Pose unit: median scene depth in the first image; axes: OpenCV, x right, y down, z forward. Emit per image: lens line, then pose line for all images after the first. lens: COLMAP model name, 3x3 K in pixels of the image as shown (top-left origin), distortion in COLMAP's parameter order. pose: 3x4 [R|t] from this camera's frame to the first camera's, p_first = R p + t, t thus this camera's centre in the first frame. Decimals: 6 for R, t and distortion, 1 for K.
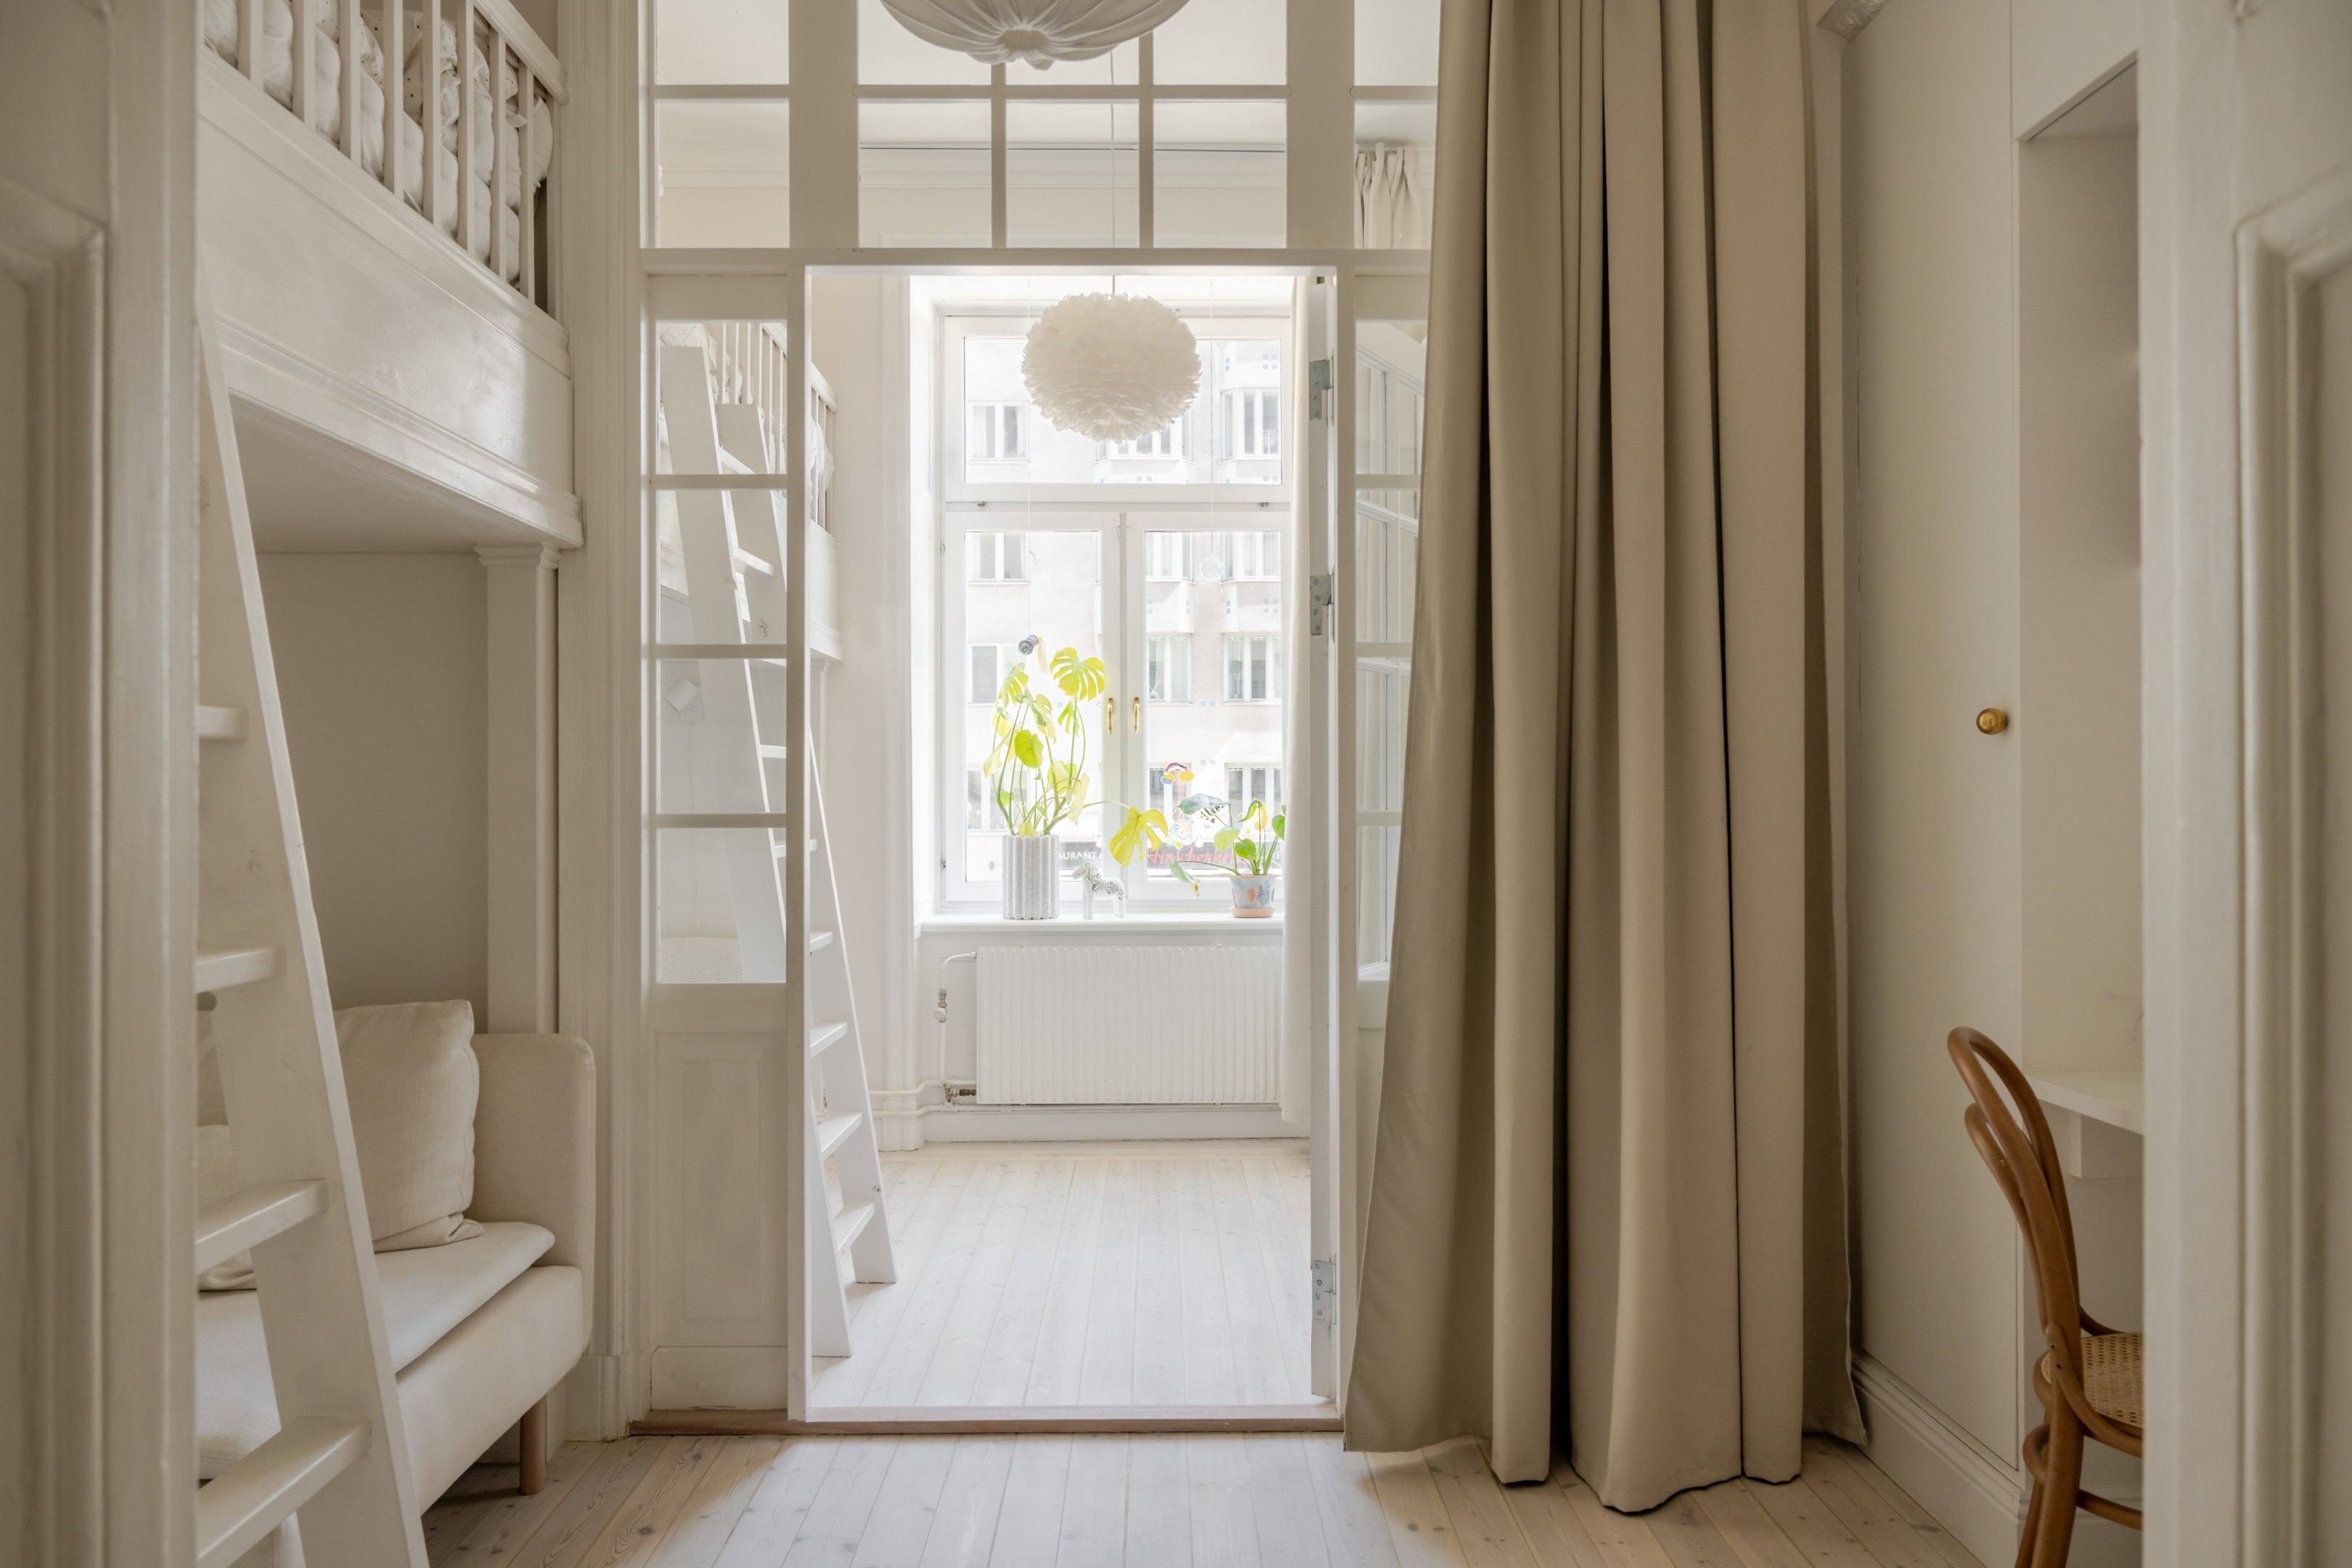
lens RADIAL K [[1617.6, 0, 1192.5], [0, 1617.6, 794.4], [0, 0, 1]] dist [-0.001919, 0.001615]
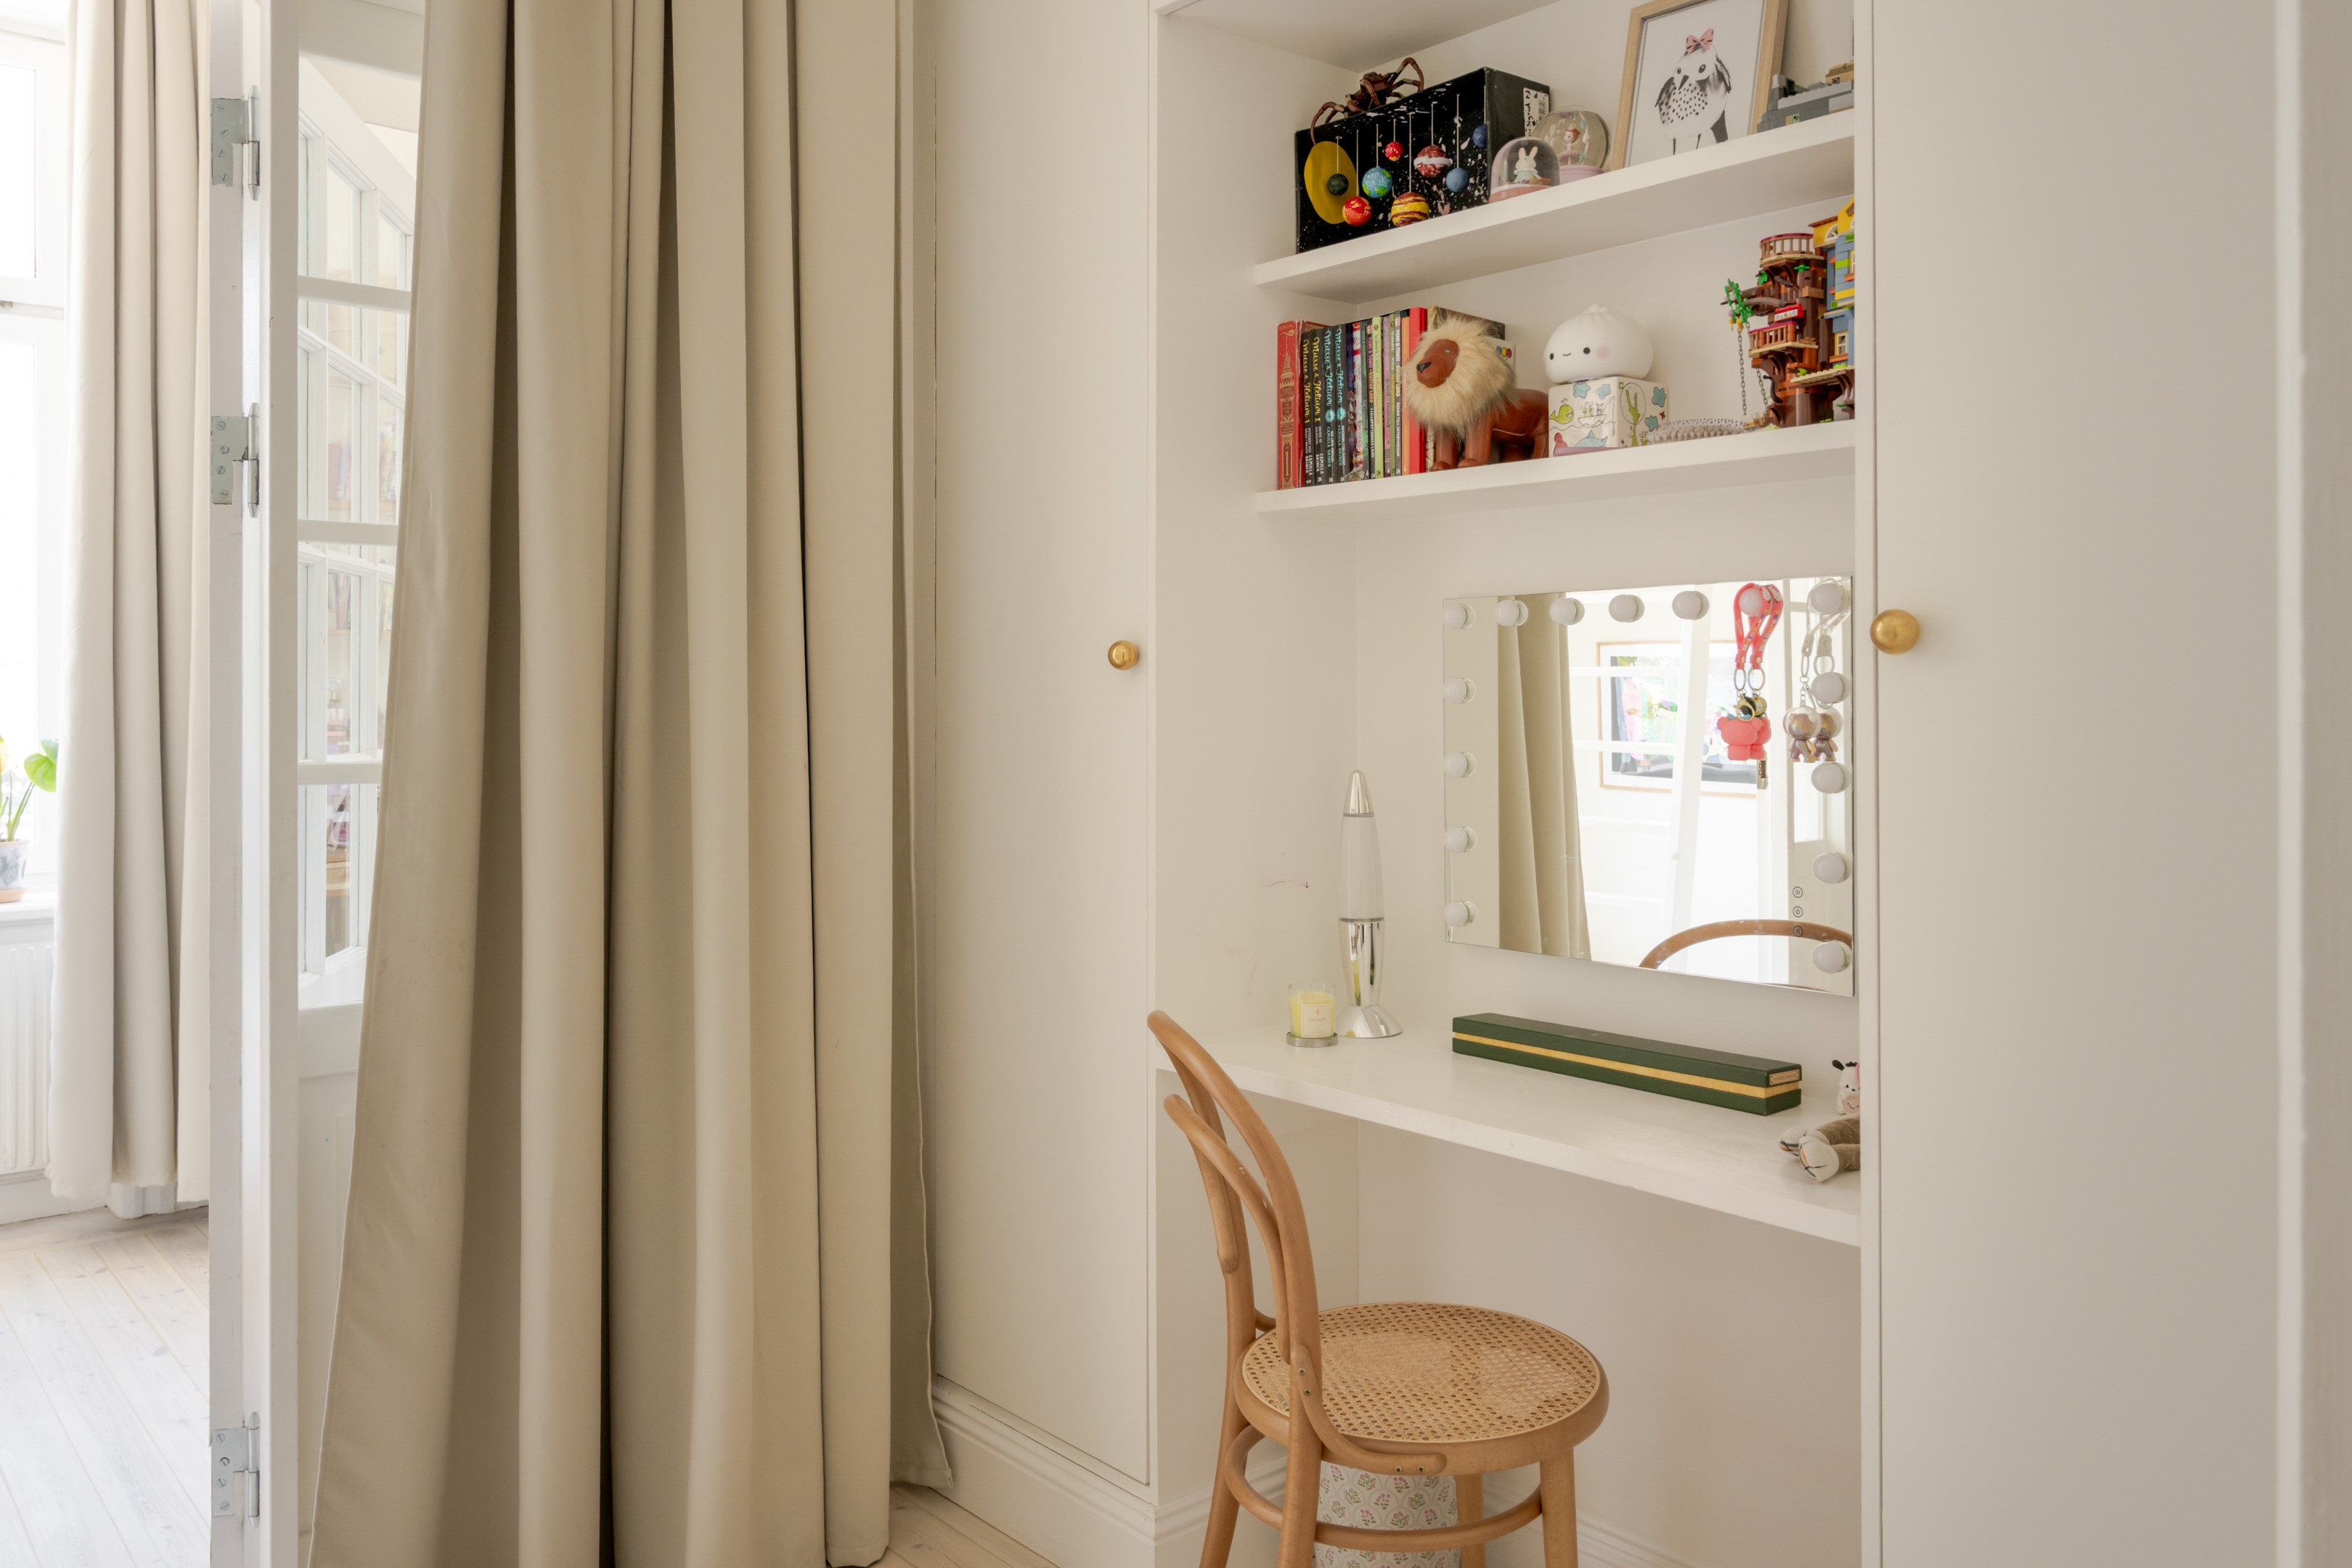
lens RADIAL K [[1764.6, 0, 1171.3], [0, 1764.6, 691.7], [0, 0, 1]] dist [-0.008837, -0.005277]
pose [[0.773619, 0.001174, 0.633650, -0.082111], [0.002448, 0.999985, -0.004842, -0.015852], [-0.633647, 0.005298, 0.773604, 0.182376]]
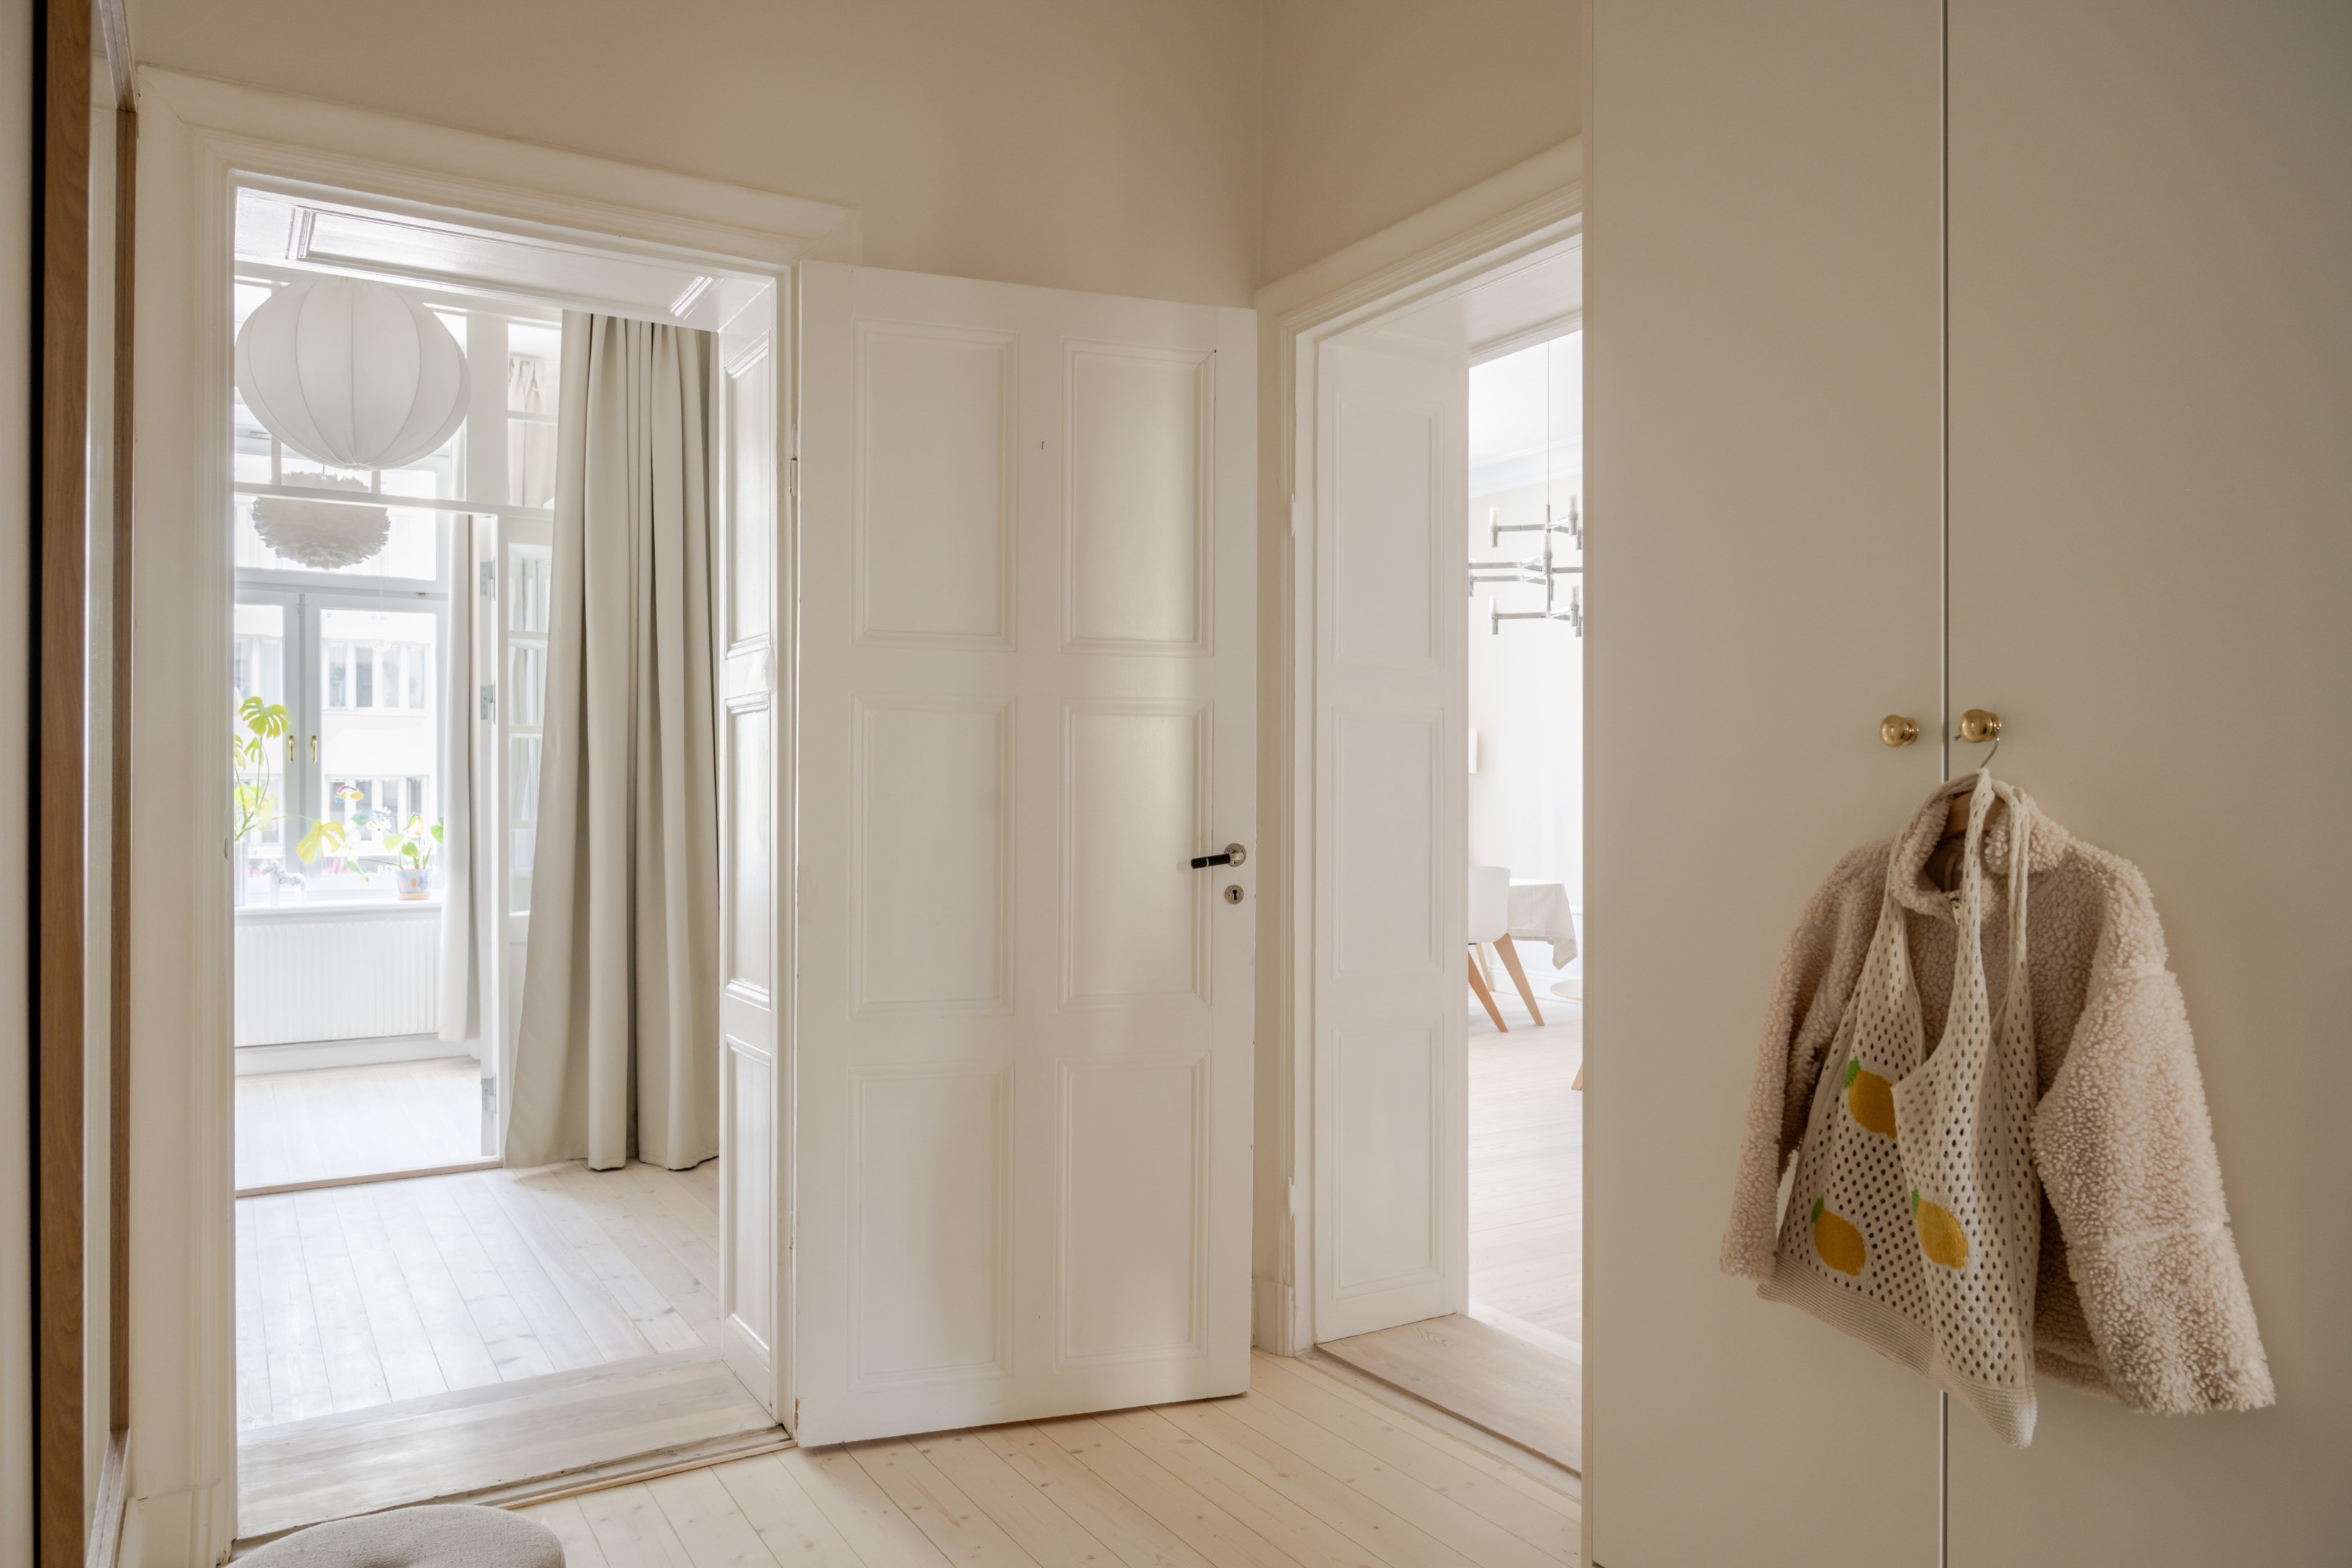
lens RADIAL K [[1617.6, 0, 1192.5], [0, 1617.6, 794.4], [0, 0, 1]] dist [-0.001919, 0.001615]
pose [[0.865775, 0.001874, 0.500430, -0.133979], [0.000875, 0.999986, -0.005260, -0.009178], [-0.500432, 0.004992, 0.865761, -0.883449]]
